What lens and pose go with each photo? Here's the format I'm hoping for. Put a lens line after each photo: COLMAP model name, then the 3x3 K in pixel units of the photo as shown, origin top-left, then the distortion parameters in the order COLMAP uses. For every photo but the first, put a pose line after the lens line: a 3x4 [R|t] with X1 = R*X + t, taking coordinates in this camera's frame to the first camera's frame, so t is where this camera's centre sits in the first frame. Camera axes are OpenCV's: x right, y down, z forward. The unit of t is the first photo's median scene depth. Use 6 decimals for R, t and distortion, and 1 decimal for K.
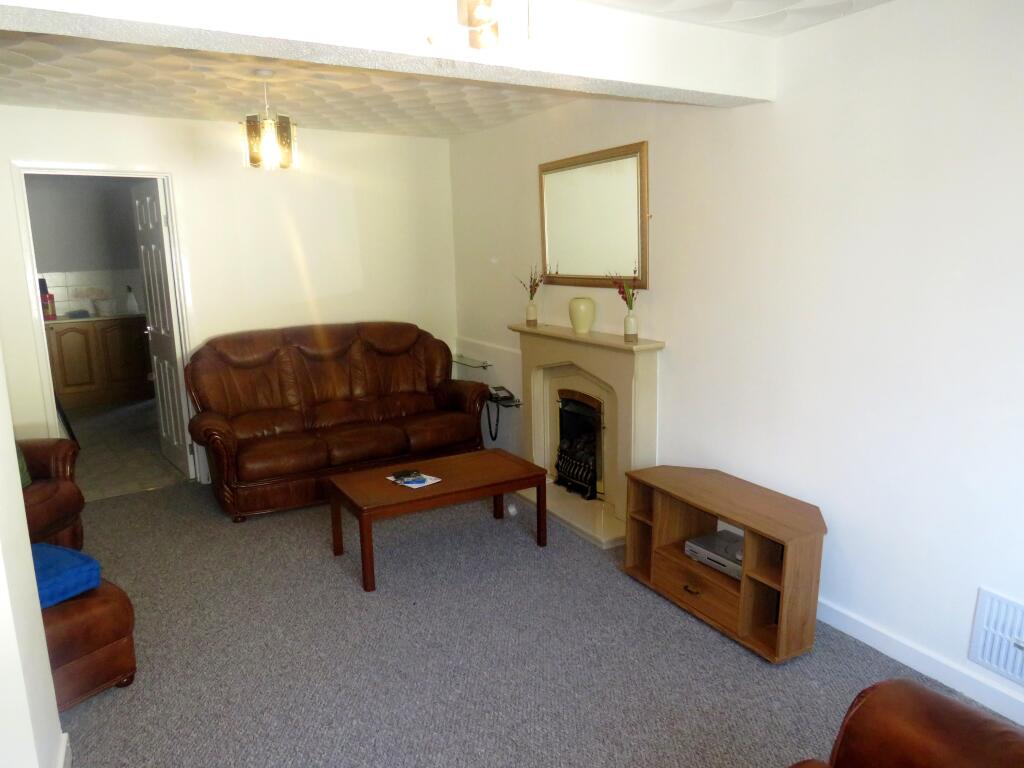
lens RADIAL K [[739.5, 0, 516.7], [0, 739.5, 387.7], [0, 0, 1]] dist [-0.028364, 0.006391]
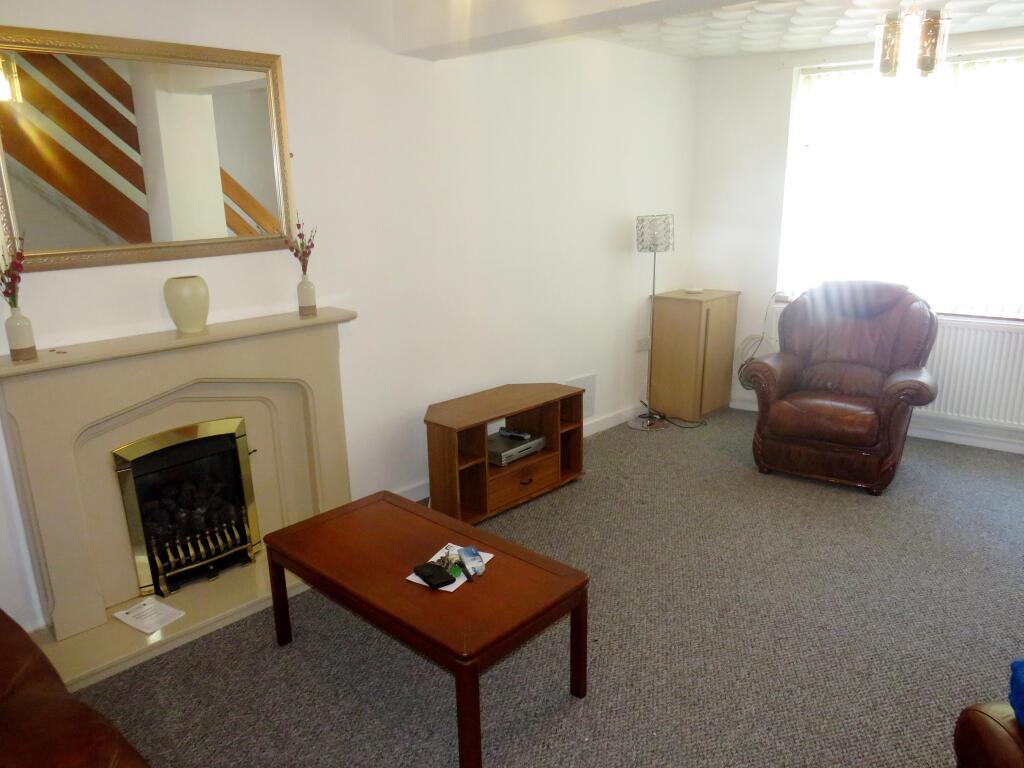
lens RADIAL K [[739.5, 0, 516.4], [0, 739.5, 383.2], [0, 0, 1]] dist [-0.028364, 0.006391]
pose [[-0.292882, -0.232738, 0.927390, -0.649538], [0.193568, 0.935407, 0.295881, -0.181966], [-0.936350, 0.266172, -0.228913, 0.974730]]
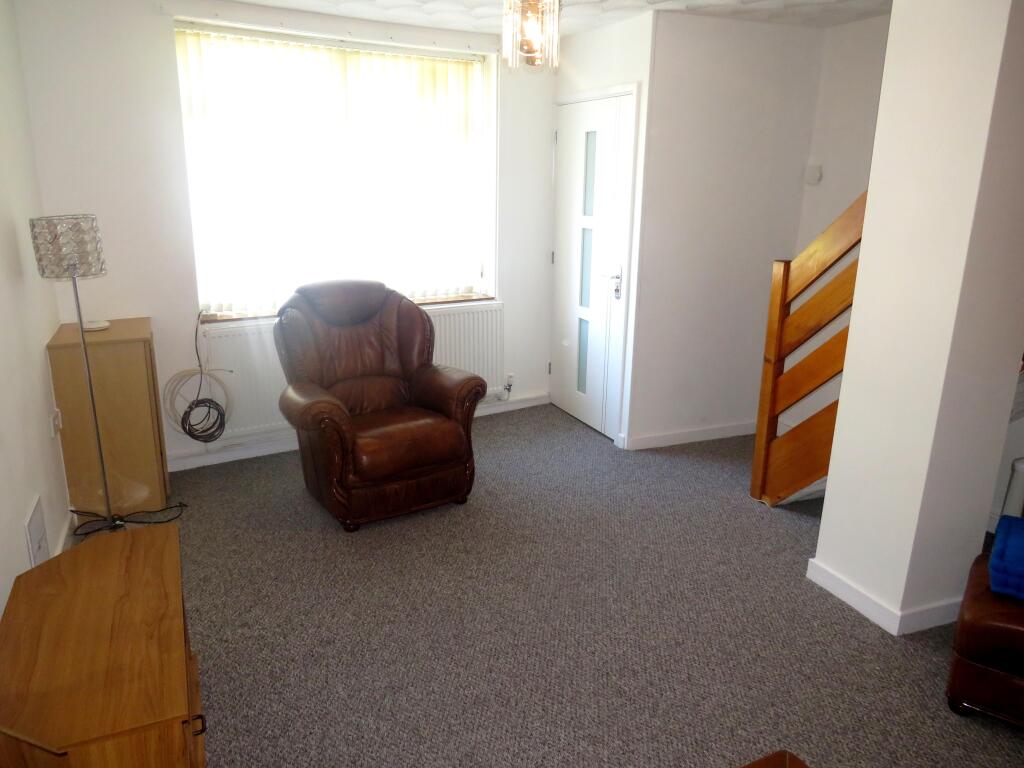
lens RADIAL K [[739.5, 0, 516.8], [0, 739.5, 385.2], [0, 0, 1]] dist [-0.028364, 0.006391]
pose [[-0.995652, -0.028772, 0.088597, -0.066121], [0.013690, 0.895583, 0.444683, -0.208541], [-0.092141, 0.443963, -0.891295, 1.103290]]
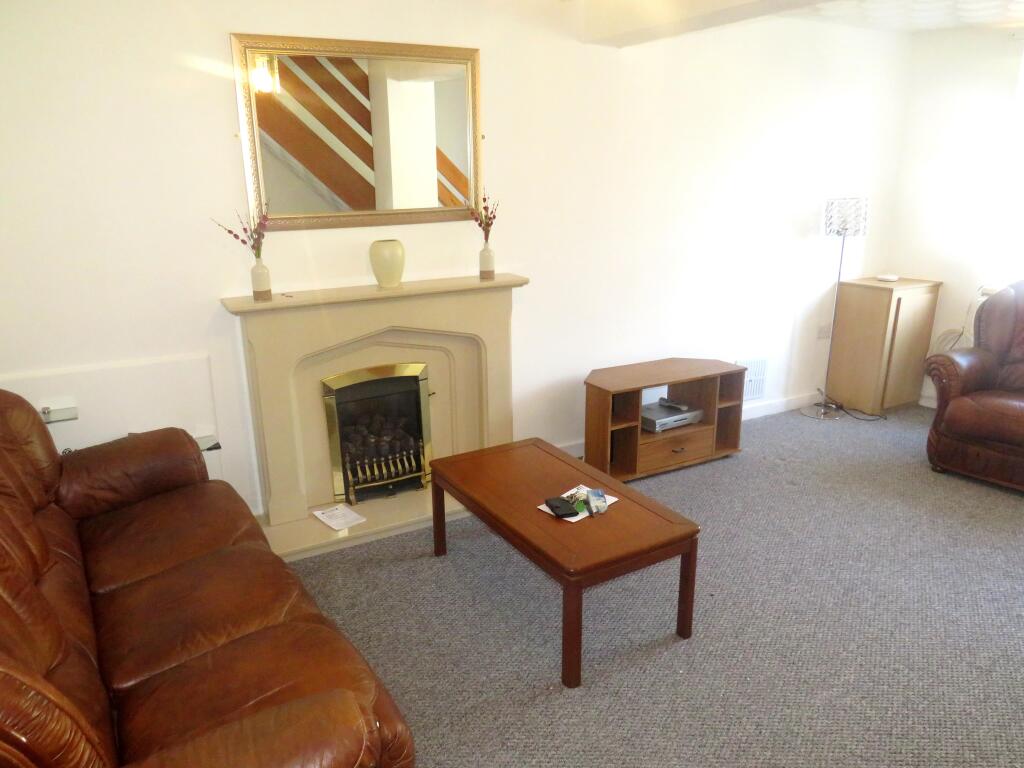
lens RADIAL K [[739.5, 0, 510.1], [0, 739.5, 383.2], [0, 0, 1]] dist [-0.028364, 0.006391]
pose [[-0.002769, -0.268741, 0.963208, -0.734106], [0.192809, 0.944995, 0.264214, -0.171671], [-0.981232, 0.186447, 0.049199, 0.935686]]
